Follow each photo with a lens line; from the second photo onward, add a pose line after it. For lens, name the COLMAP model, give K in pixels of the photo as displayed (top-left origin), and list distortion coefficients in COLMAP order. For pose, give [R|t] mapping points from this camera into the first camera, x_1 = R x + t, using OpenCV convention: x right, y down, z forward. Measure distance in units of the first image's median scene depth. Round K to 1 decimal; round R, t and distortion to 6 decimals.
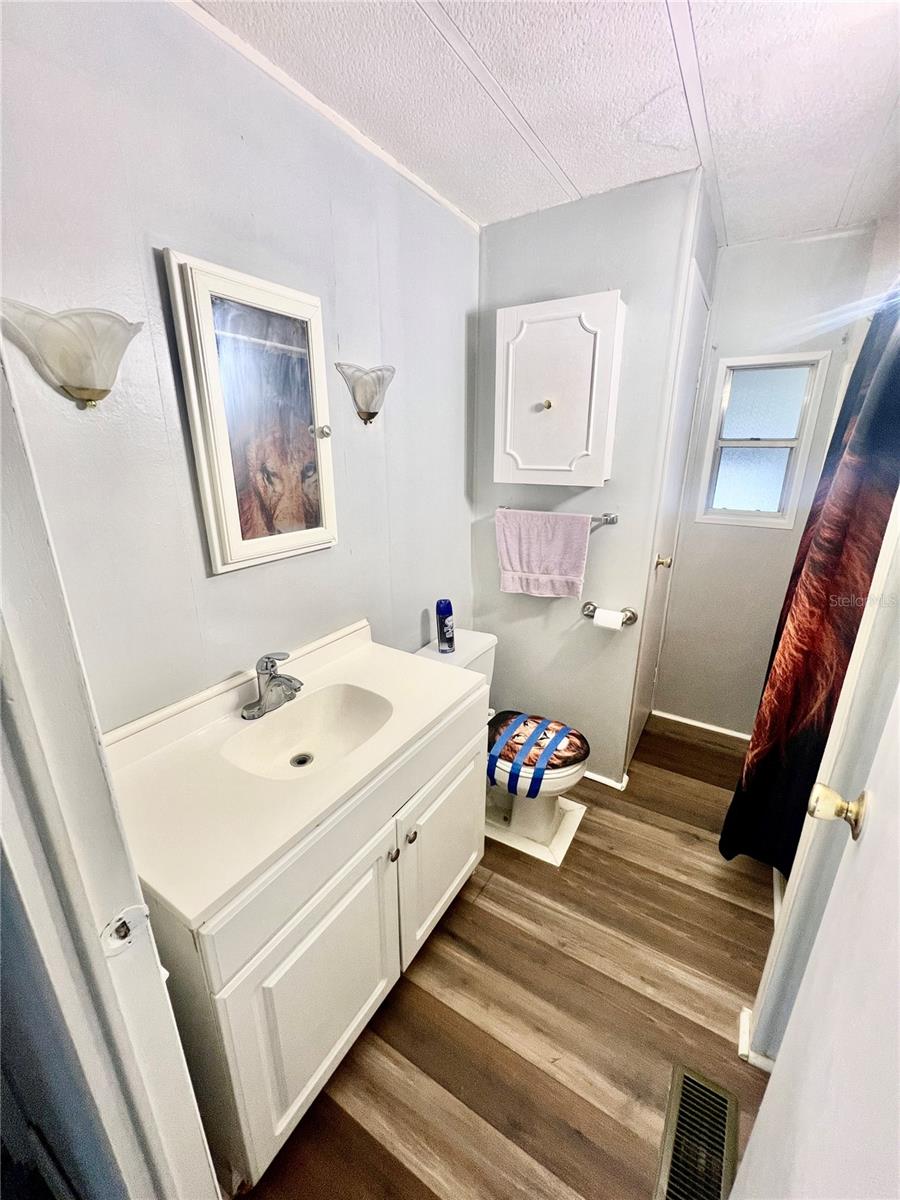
lens RADIAL K [[481.6, 0, 450.4], [0, 481.6, 601.1], [0, 0, 1]] dist [-0.000036, 0.000409]
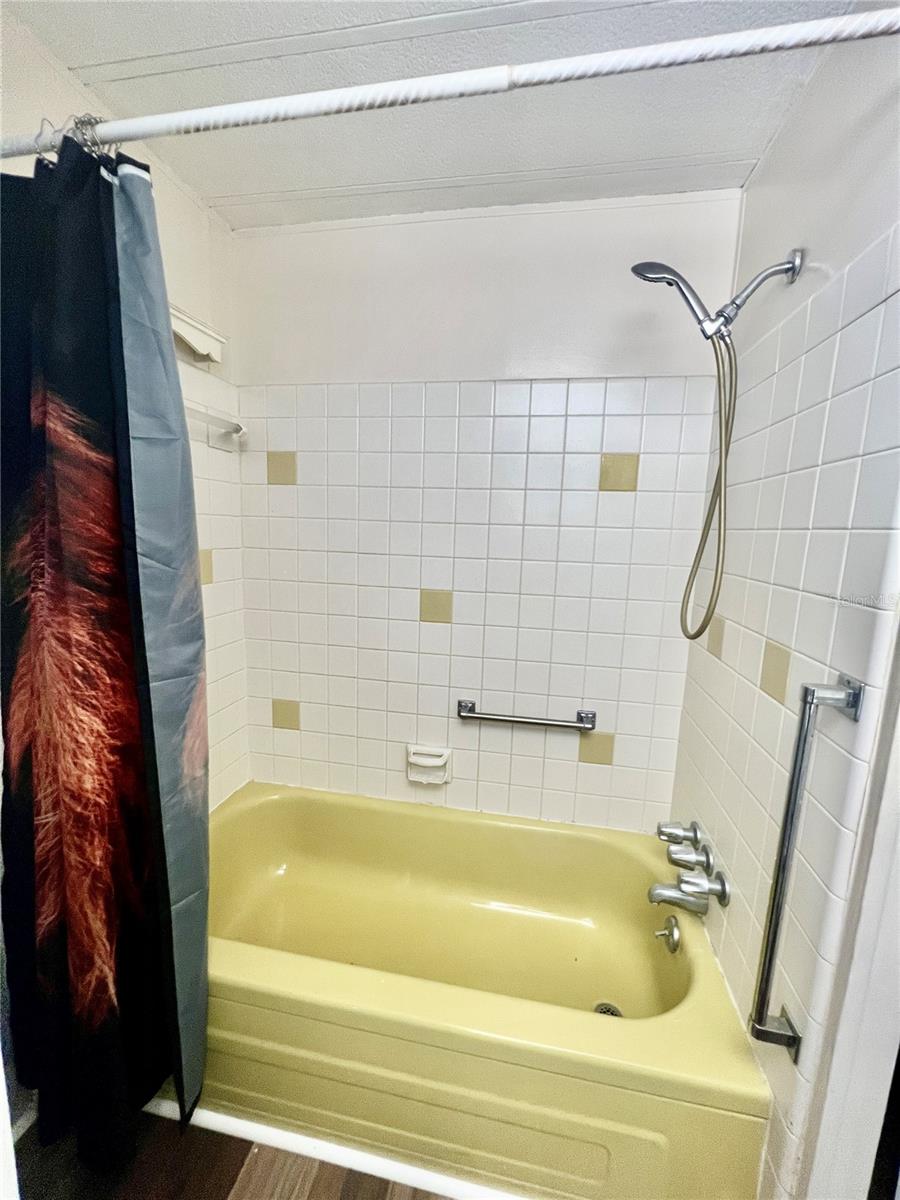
lens RADIAL K [[481.6, 0, 450.7], [0, 481.6, 599.8], [0, 0, 1]] dist [-0.000036, 0.000409]
pose [[-0.357631, -0.149616, 0.921800, 0.005618], [0.256611, 0.933341, 0.251047, -0.133765], [-0.897915, 0.326326, -0.295399, 0.742252]]
